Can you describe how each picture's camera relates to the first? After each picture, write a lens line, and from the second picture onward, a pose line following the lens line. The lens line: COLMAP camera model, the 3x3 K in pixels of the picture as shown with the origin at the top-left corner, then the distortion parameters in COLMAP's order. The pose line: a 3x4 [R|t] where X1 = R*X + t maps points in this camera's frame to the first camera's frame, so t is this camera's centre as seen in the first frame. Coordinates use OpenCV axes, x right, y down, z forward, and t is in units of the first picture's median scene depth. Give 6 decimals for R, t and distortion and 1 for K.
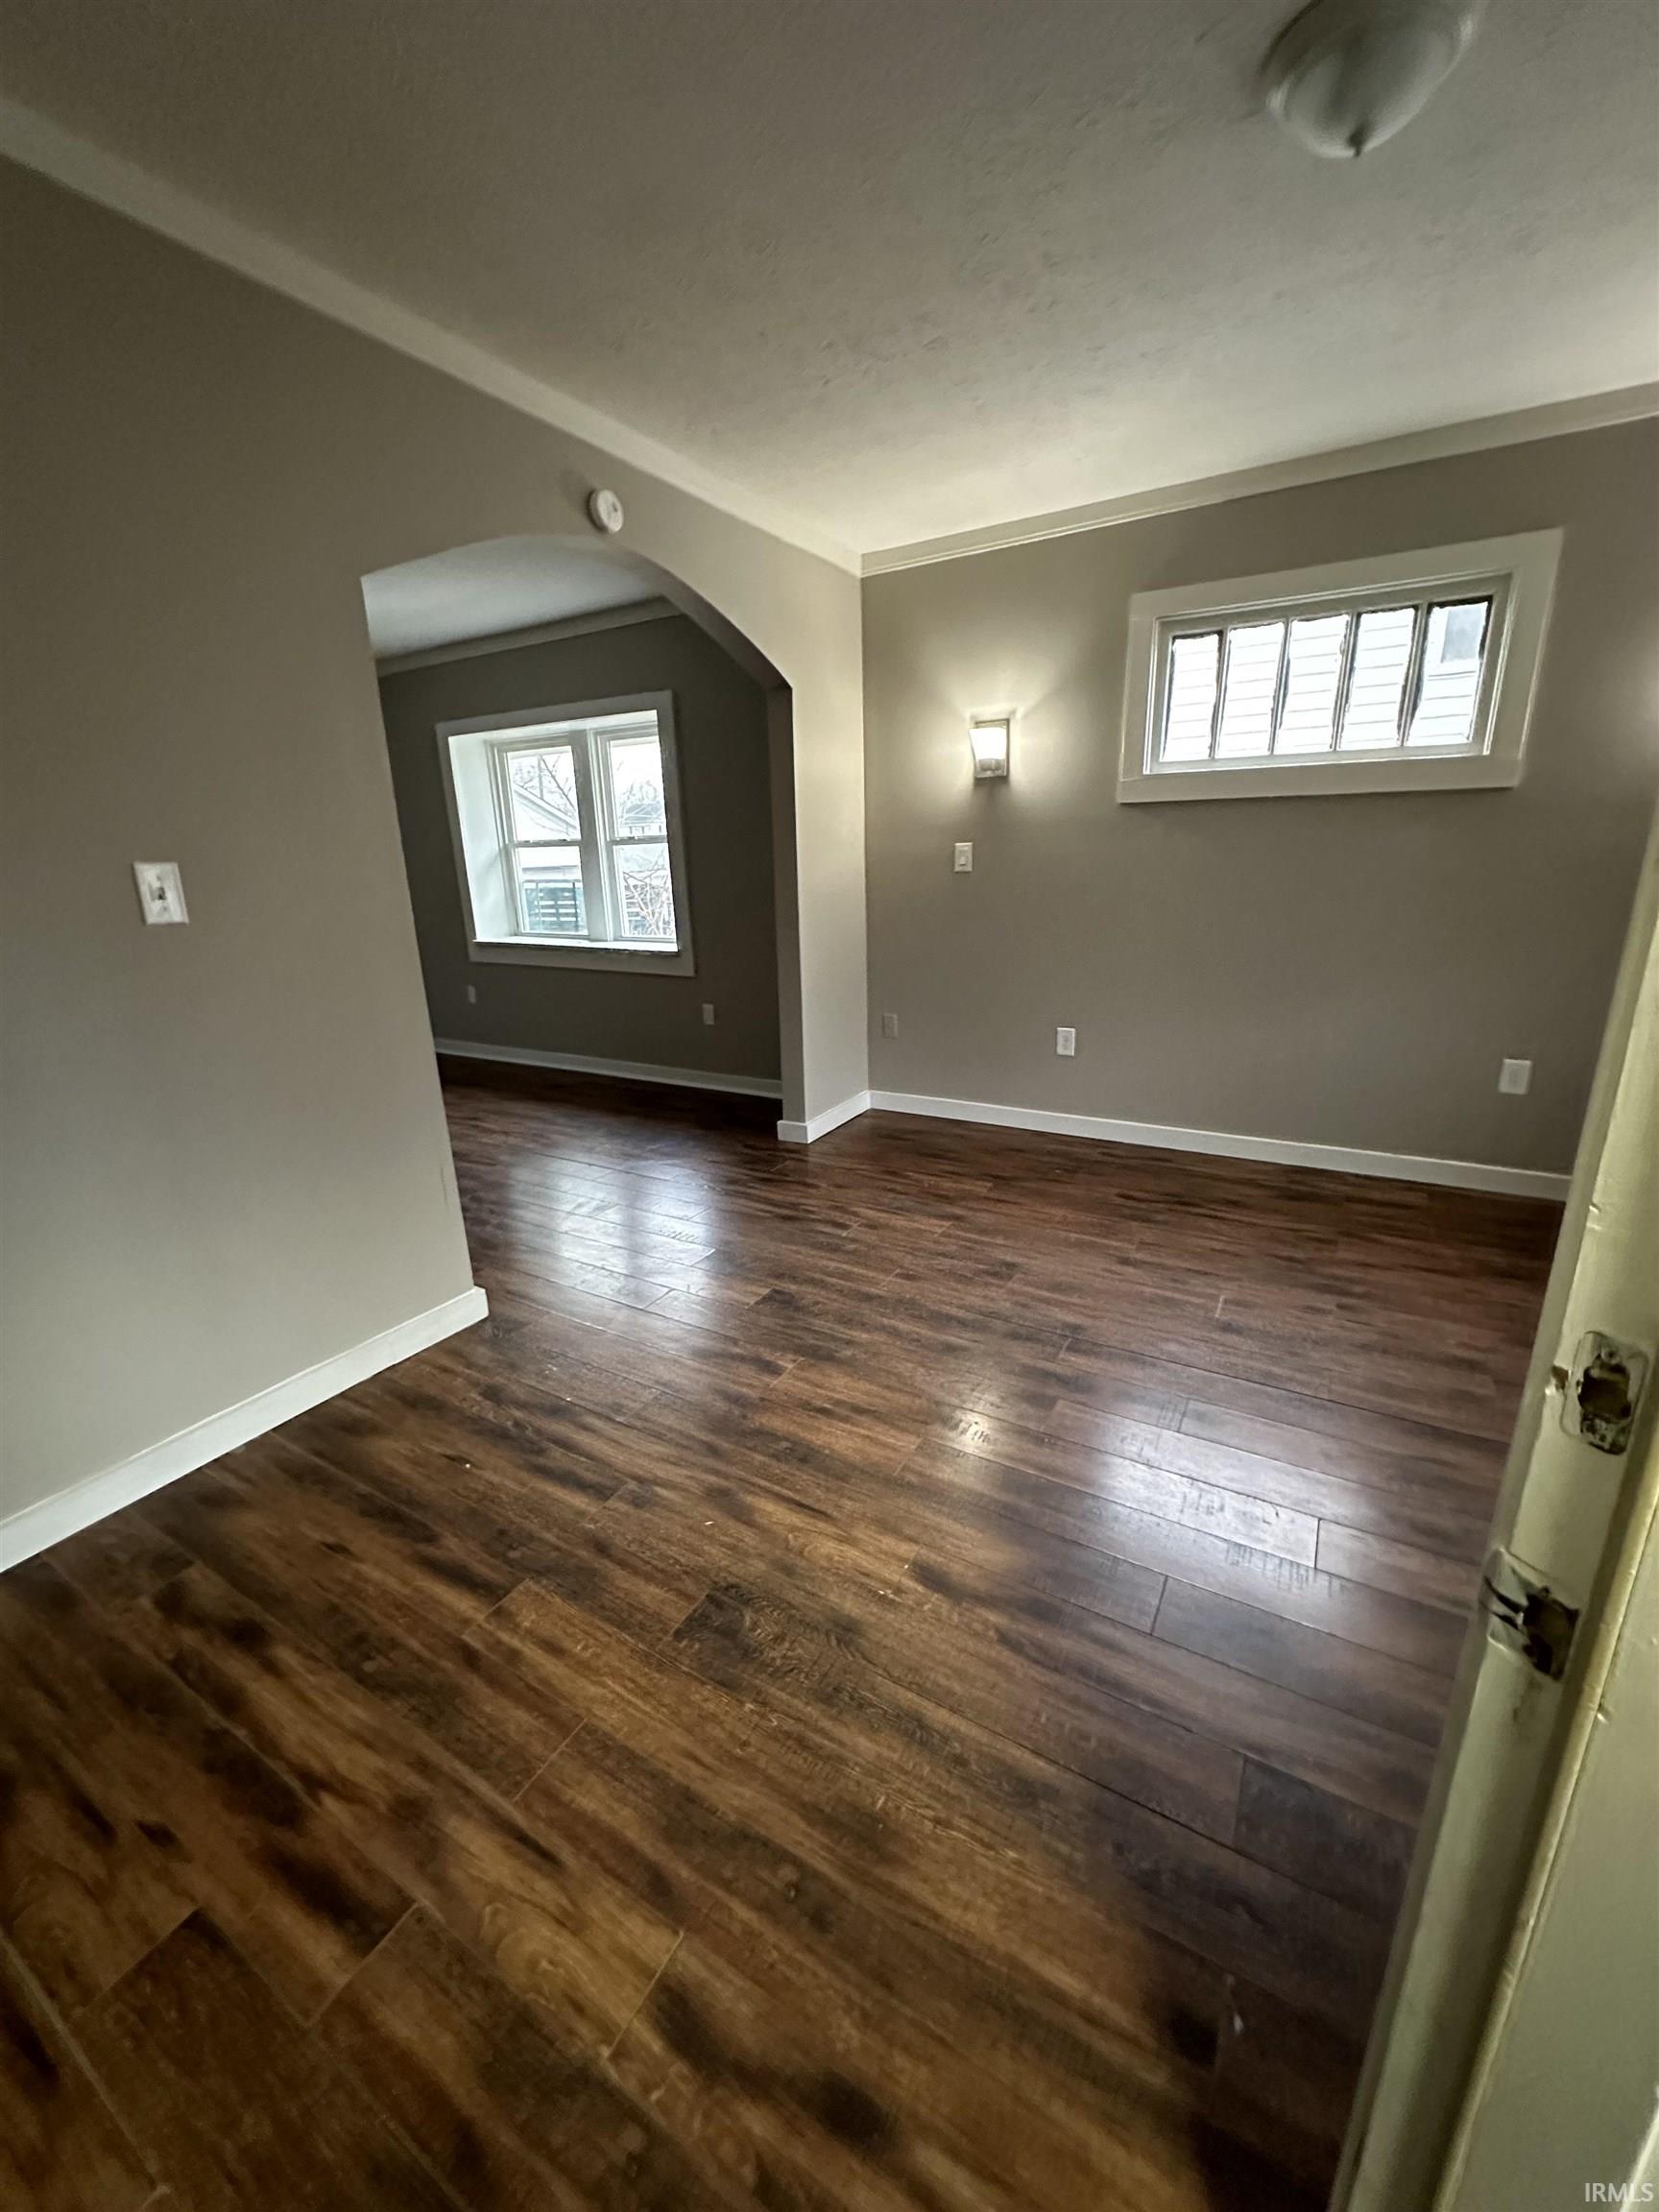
lens RADIAL K [[879.6, 0, 829.6], [0, 879.6, 1113.5], [0, 0, 1]] dist [0.001241, 0.000348]
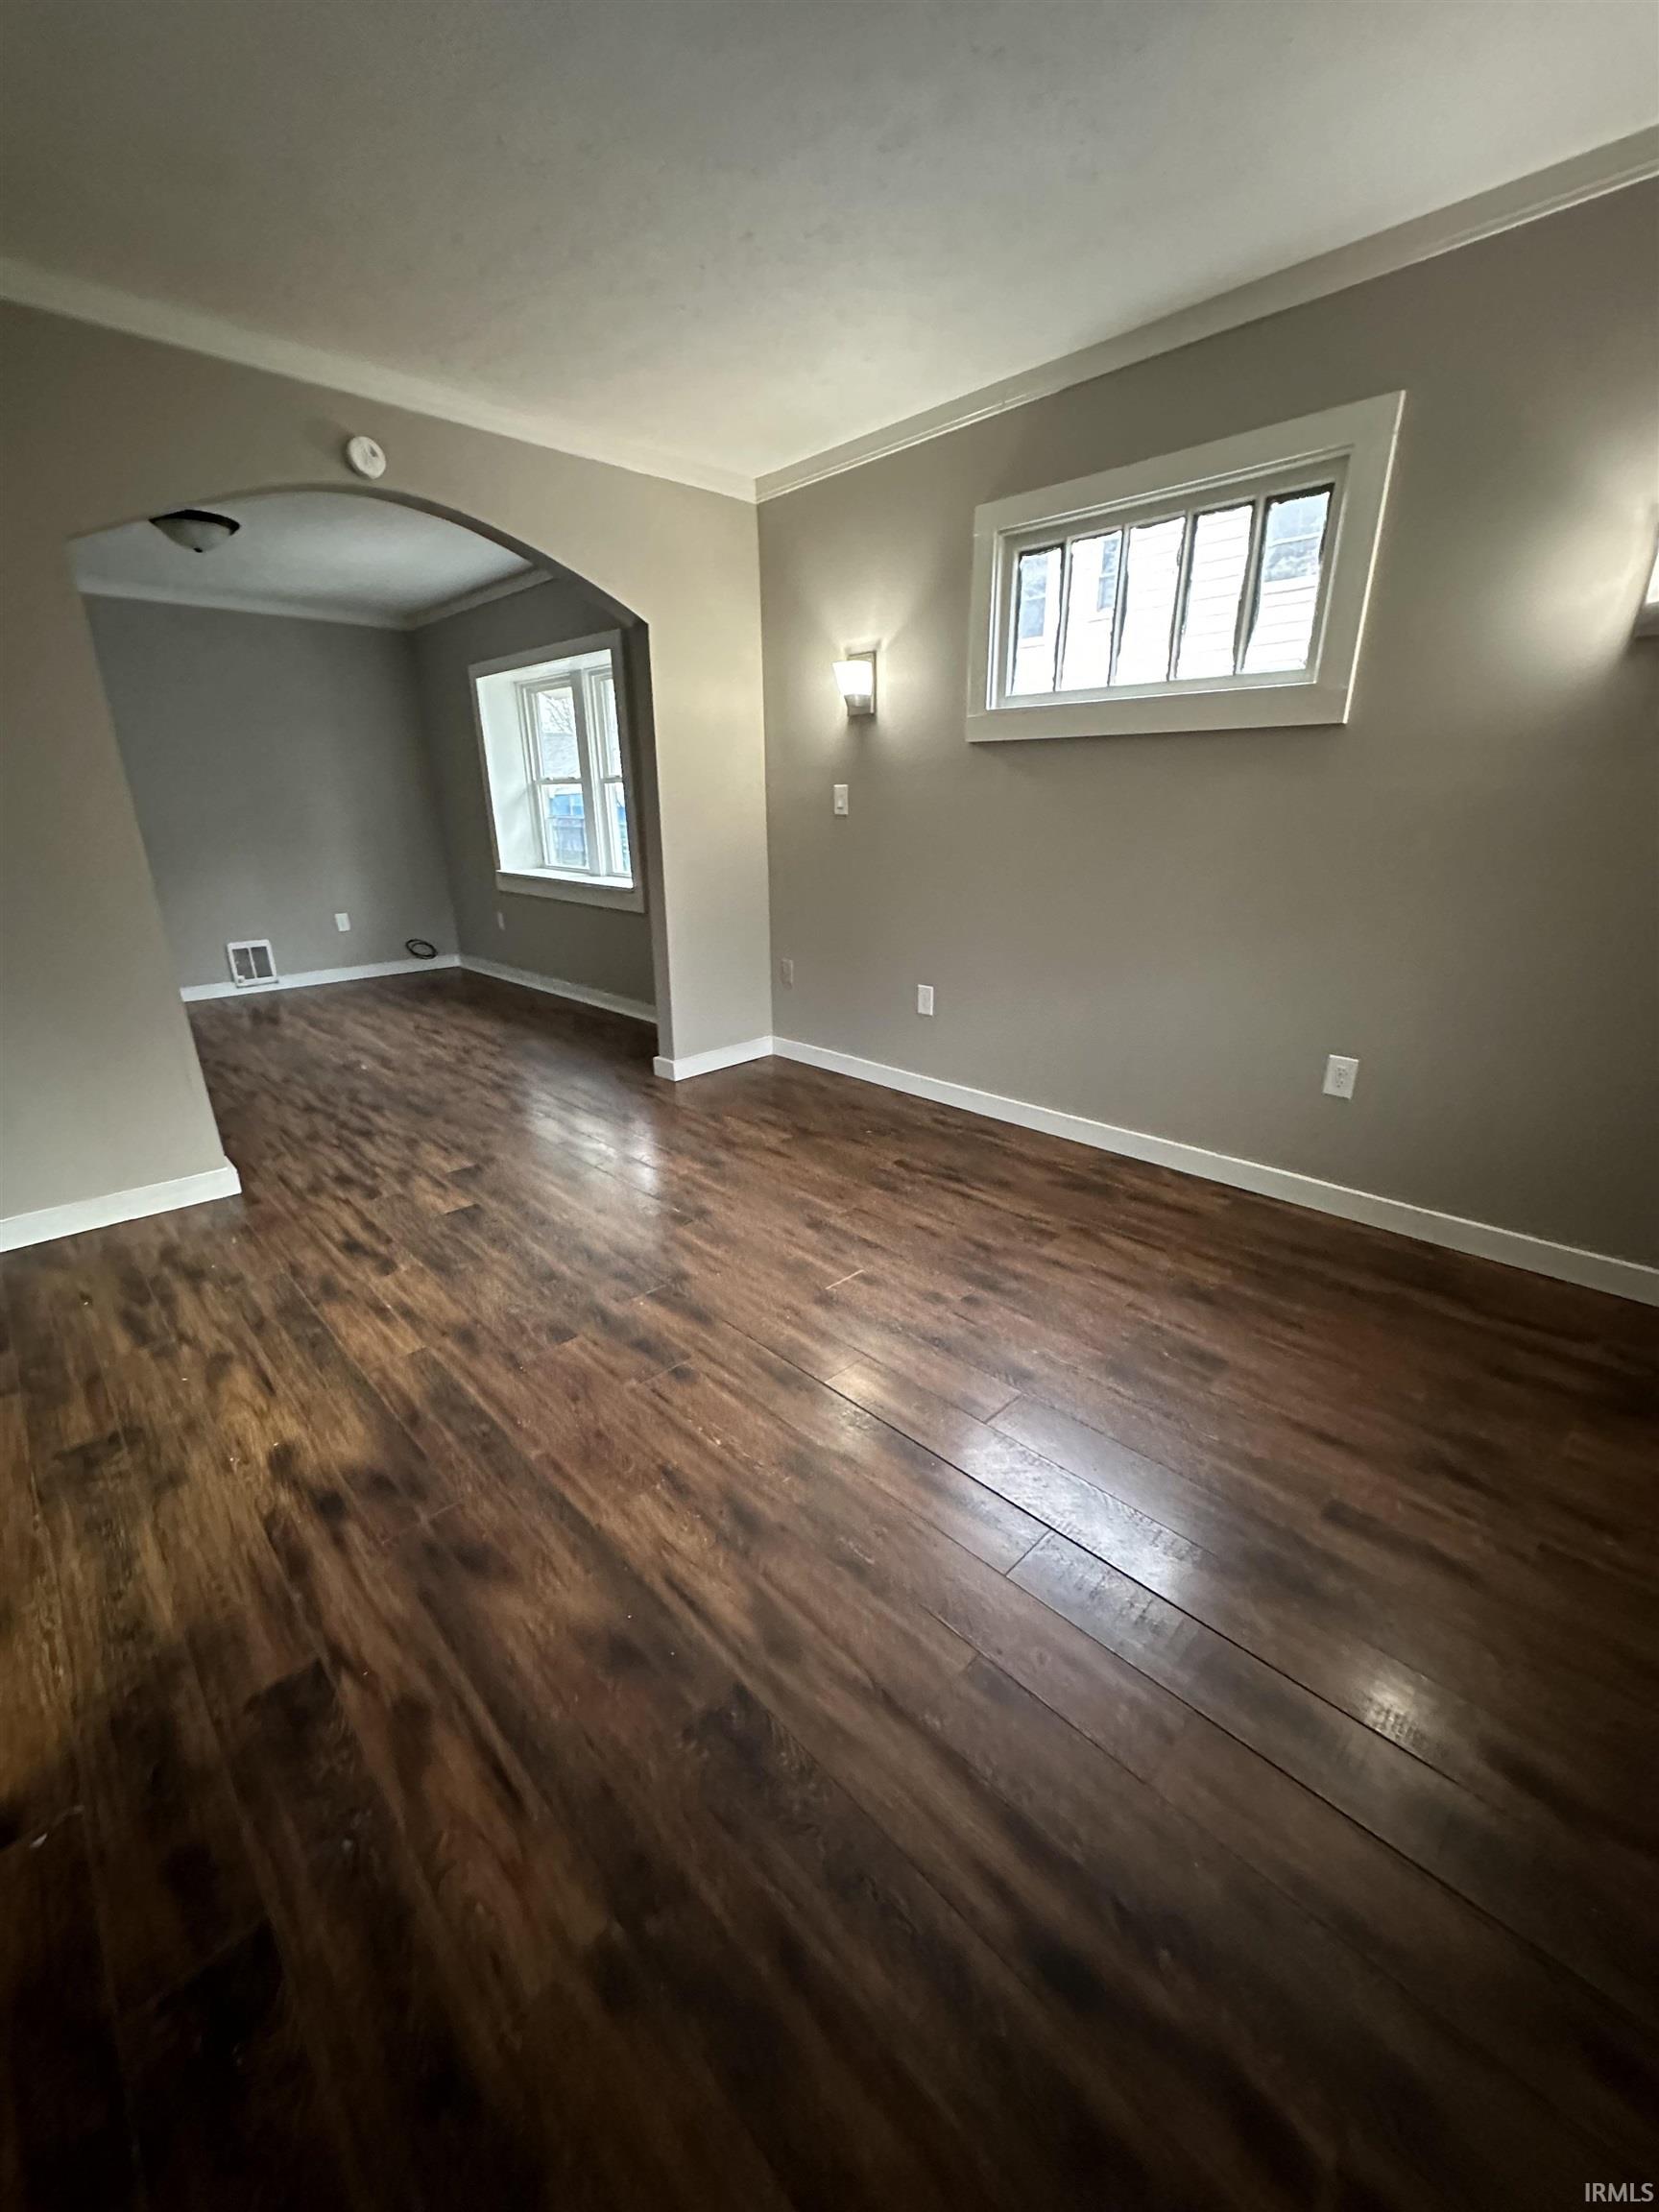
lens RADIAL K [[879.6, 0, 824.3], [0, 879.6, 1112.6], [0, 0, 1]] dist [0.001241, 0.000348]
pose [[0.964831, 0.105421, -0.240807, 0.495840], [-0.091778, 0.993508, 0.067218, -0.017791], [0.246330, -0.042753, 0.968243, 0.061024]]
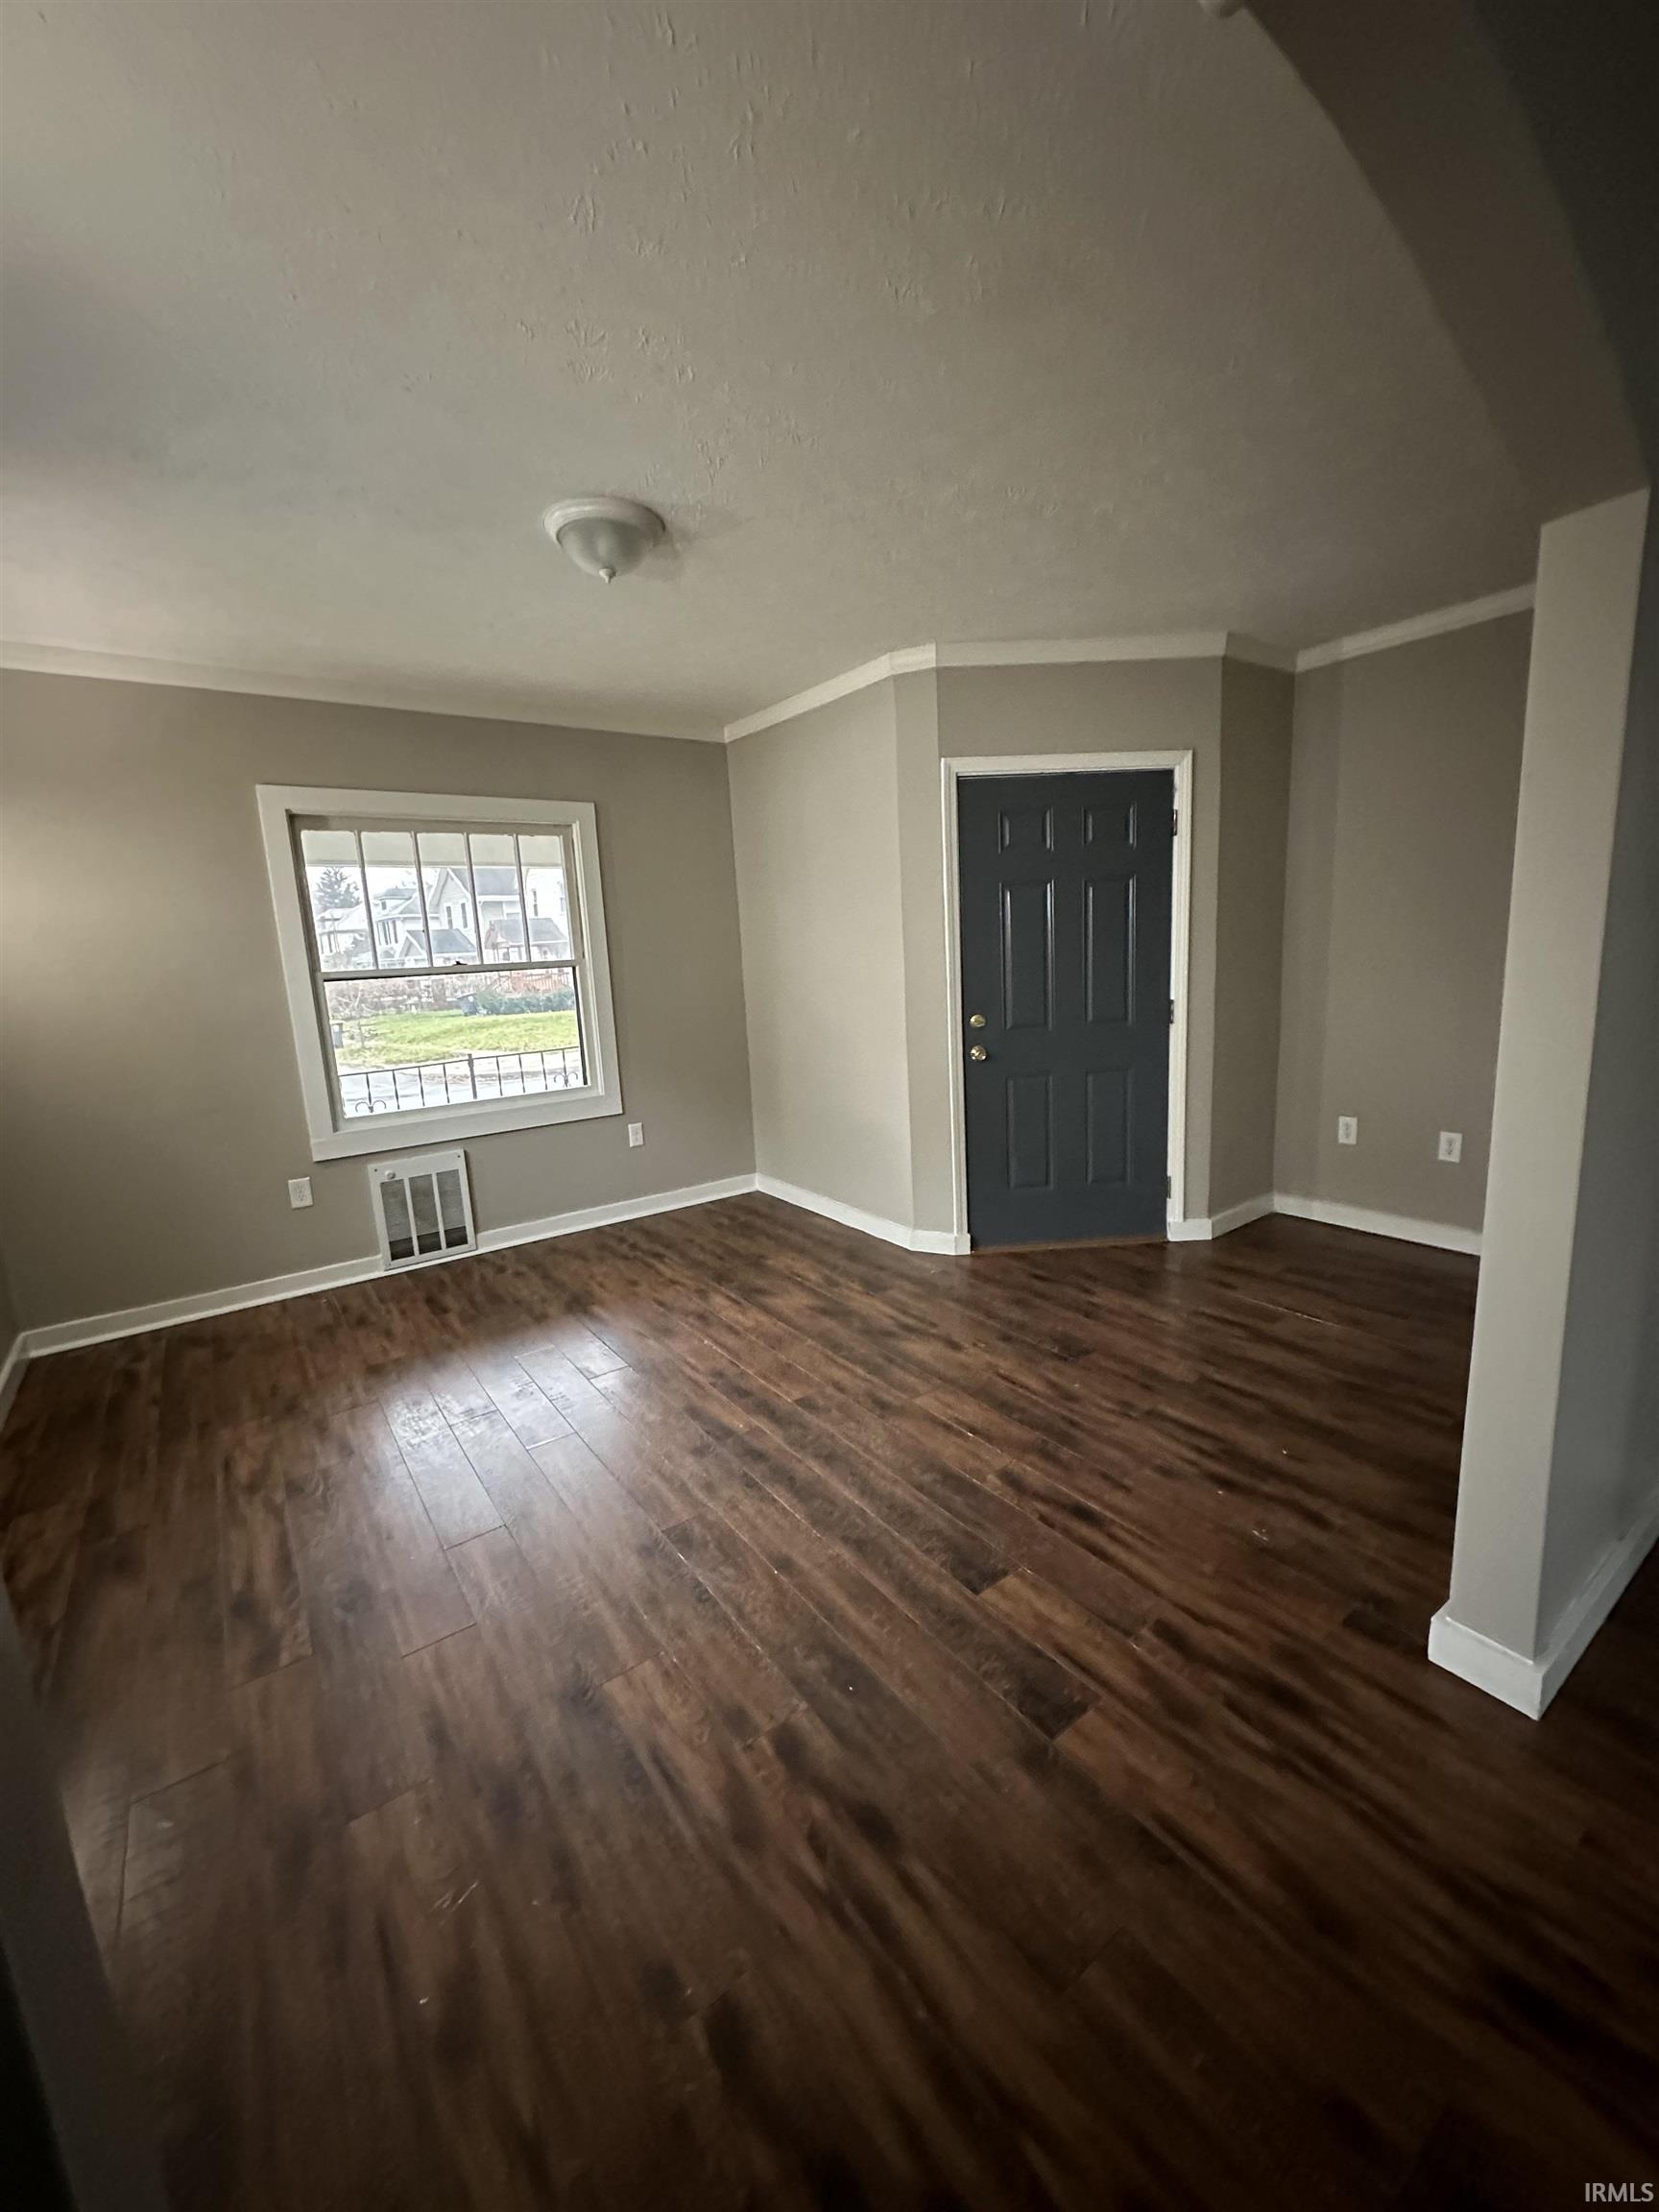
lens RADIAL K [[879.6, 0, 832.6], [0, 879.6, 1110.9], [0, 0, 1]] dist [0.001241, 0.000348]
pose [[-0.915723, -0.001186, 0.401808, -0.200212], [0.182659, 0.889468, 0.418907, -0.376018], [-0.357892, 0.456997, -0.814289, 1.199700]]
